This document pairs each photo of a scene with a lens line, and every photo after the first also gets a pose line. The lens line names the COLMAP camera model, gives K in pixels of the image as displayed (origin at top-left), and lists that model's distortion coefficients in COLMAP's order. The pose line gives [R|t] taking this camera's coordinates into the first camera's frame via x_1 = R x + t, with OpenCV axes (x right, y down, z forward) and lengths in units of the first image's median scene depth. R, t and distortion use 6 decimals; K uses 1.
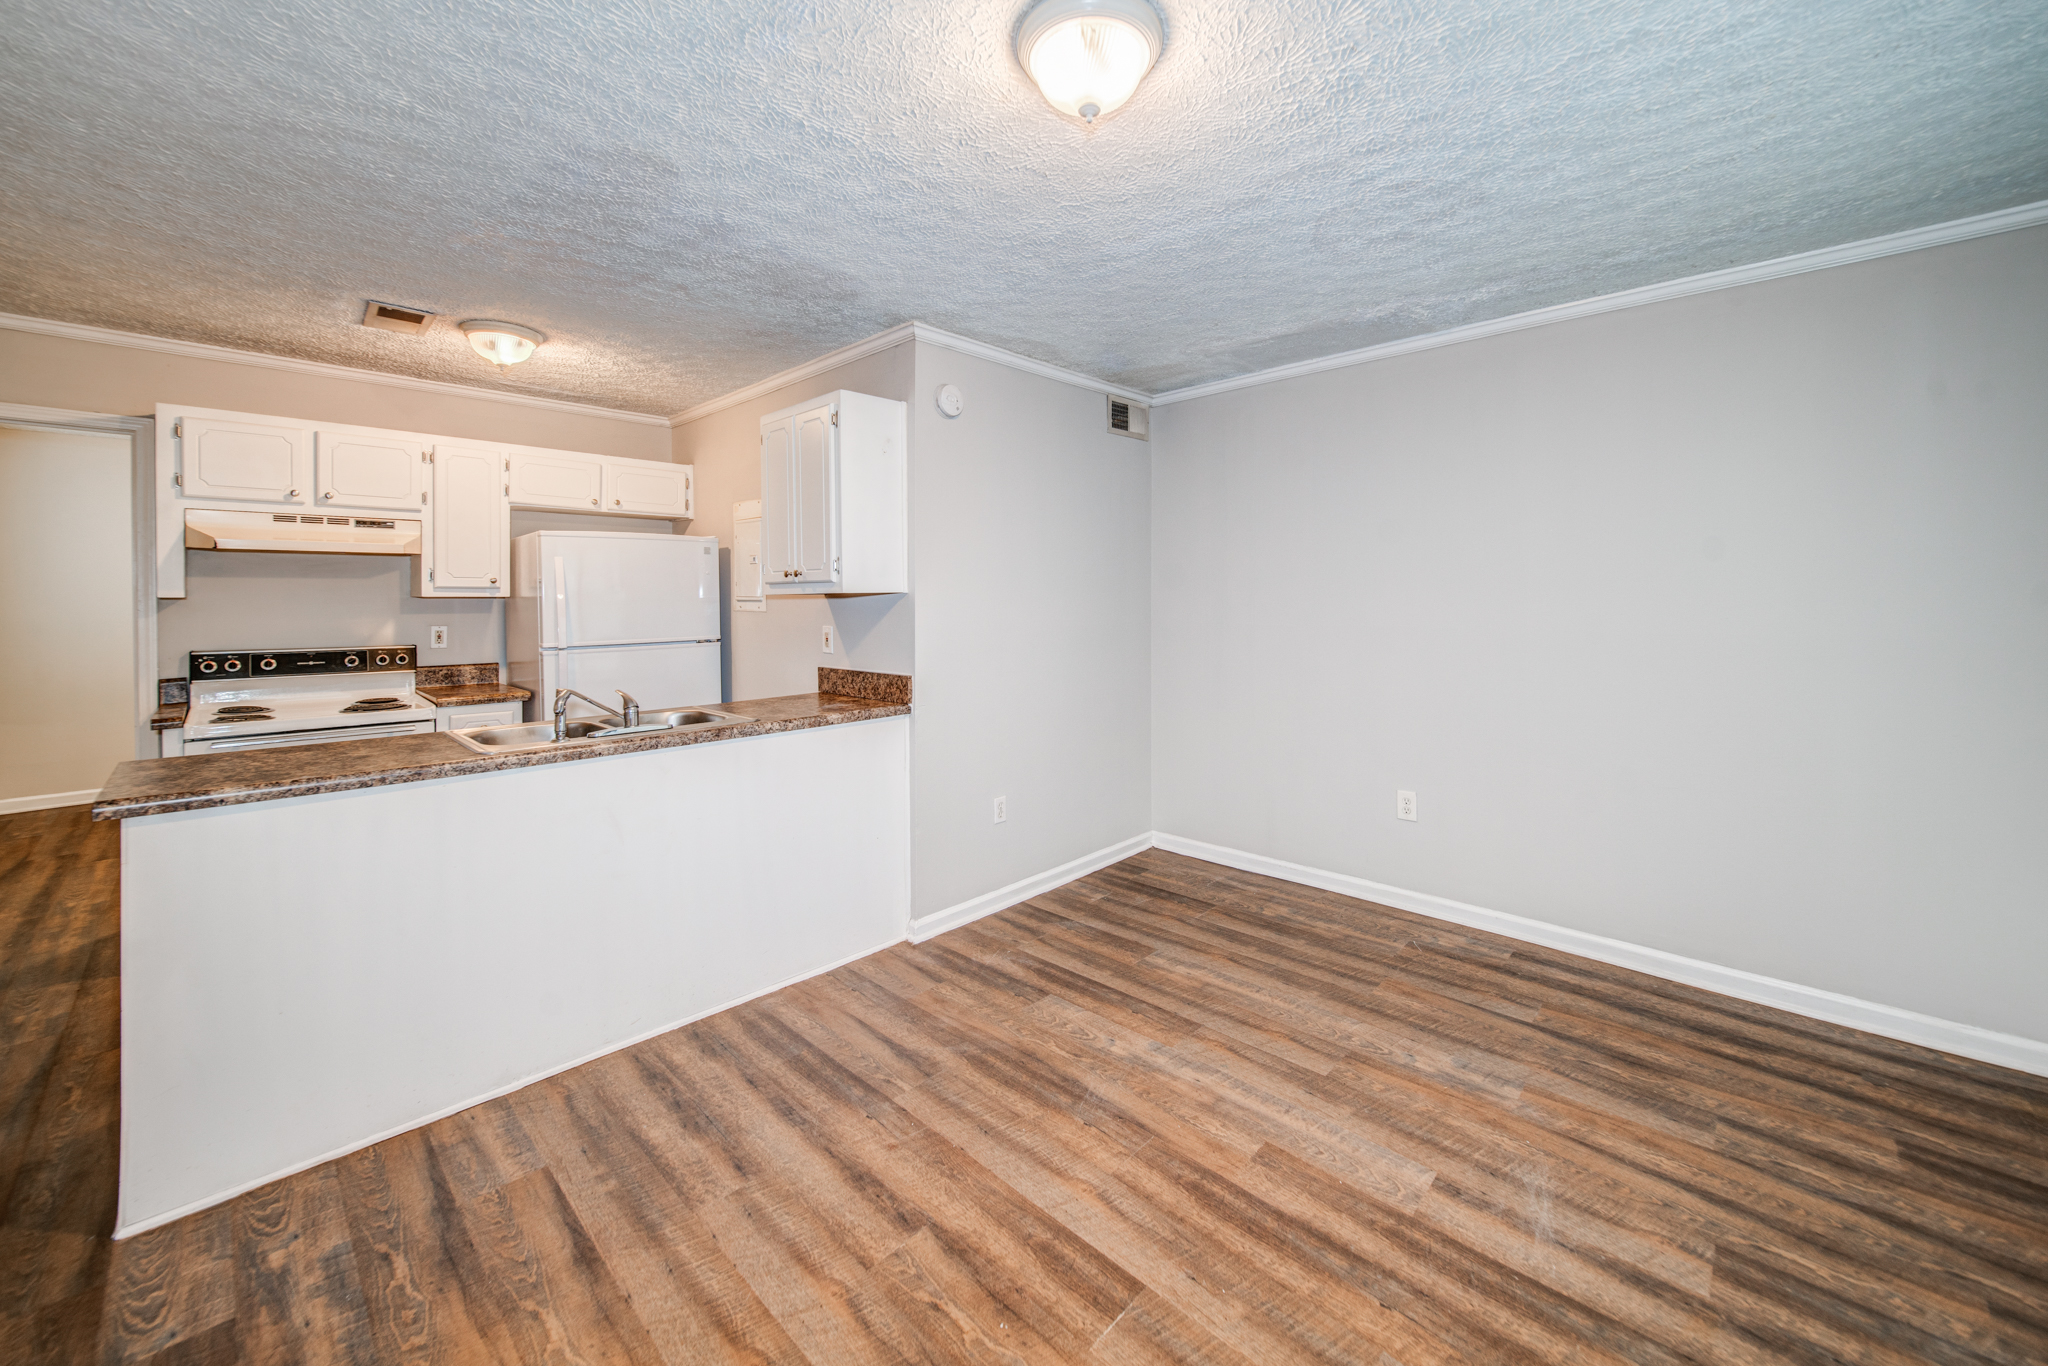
lens RADIAL K [[784.7, 0, 1021.3], [0, 784.7, 606.1], [0, 0, 1]] dist [-0.003895, -0.001010]
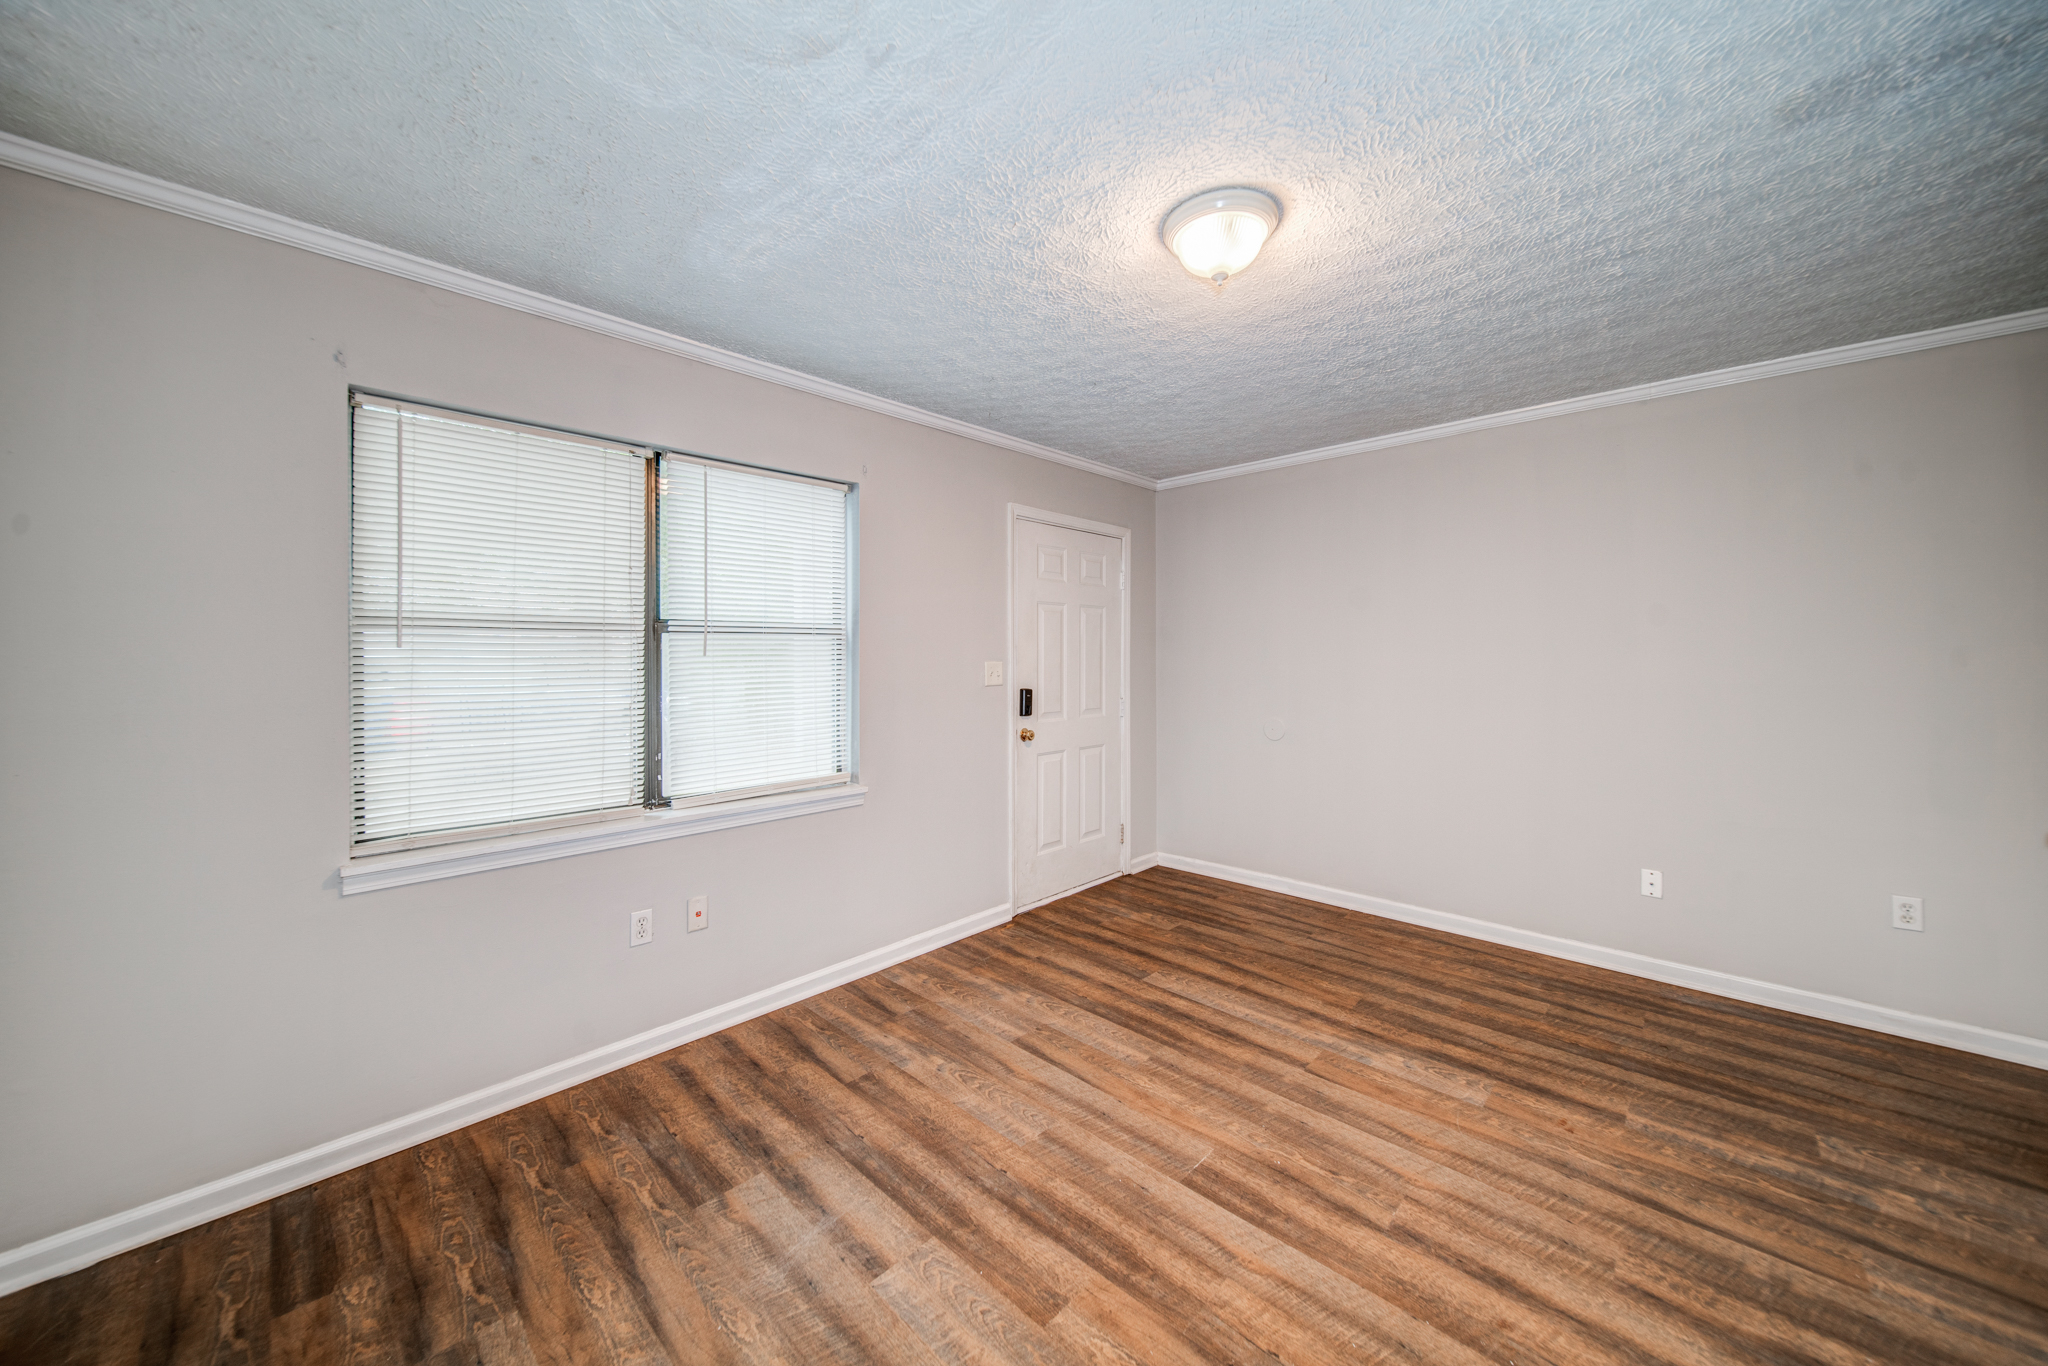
lens RADIAL K [[725.7, 0, 1028.3], [0, 725.7, 654.3], [0, 0, 1]] dist [-0.004084, -0.001084]
pose [[-0.999864, 0.006057, -0.015308, 0.212318], [0.005972, 0.999967, 0.005570, -0.006544], [0.015341, 0.005478, -0.999867, 1.098496]]
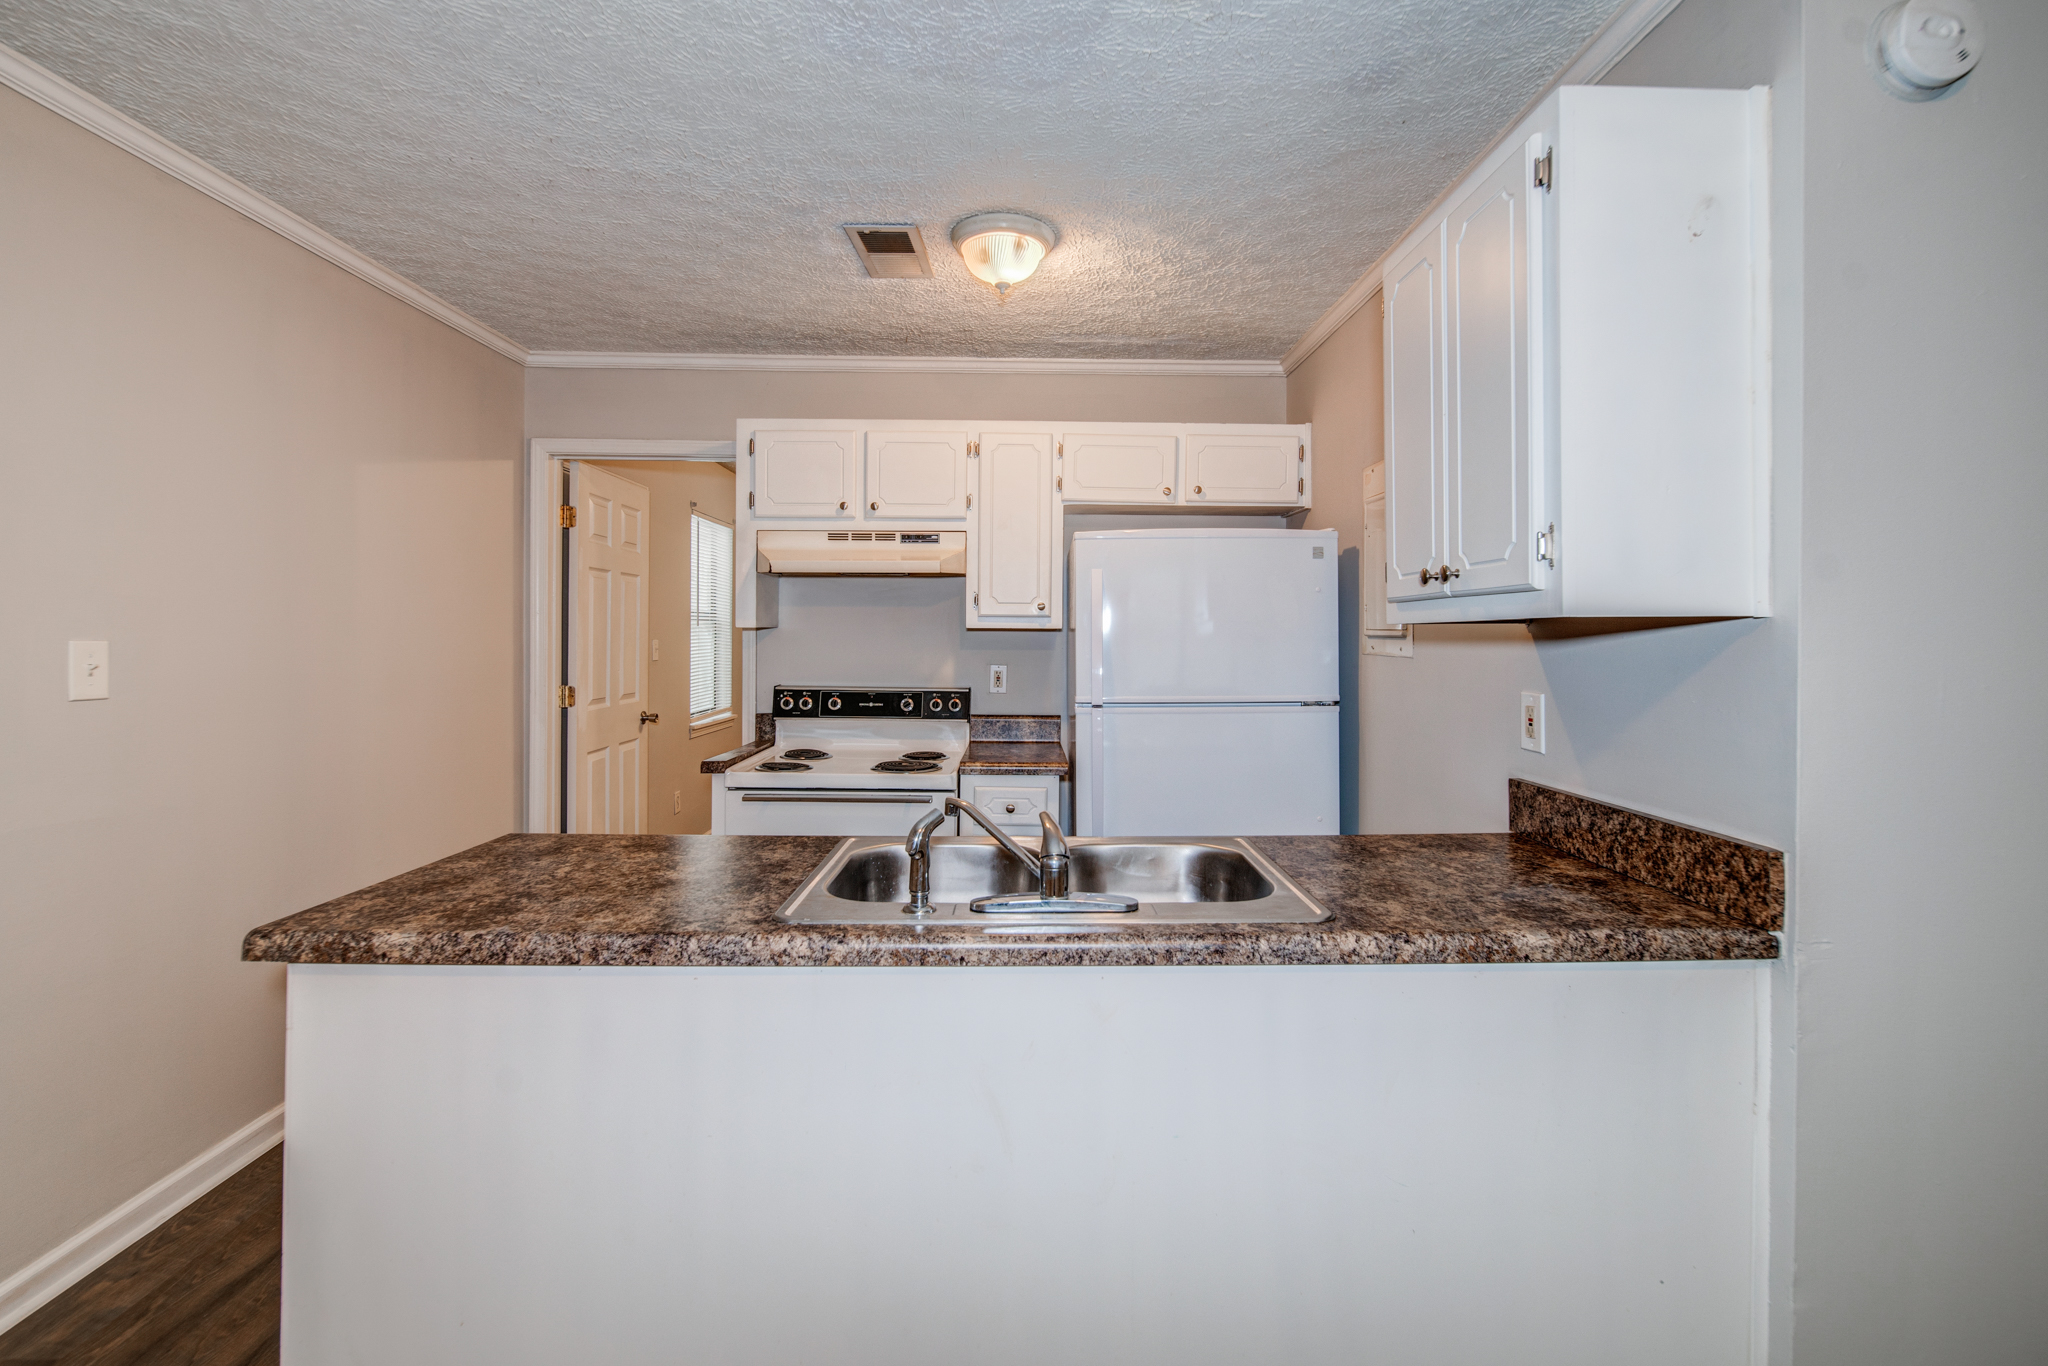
lens RADIAL K [[896.6, 0, 1038.1], [0, 896.6, 633.4], [0, 0, 1]] dist [-0.004929, -0.000074]
pose [[0.714786, 0.005827, -0.699319, -0.101288], [-0.014555, 0.999873, -0.006545, -0.001900], [0.699192, 0.014857, 0.714780, 0.489765]]
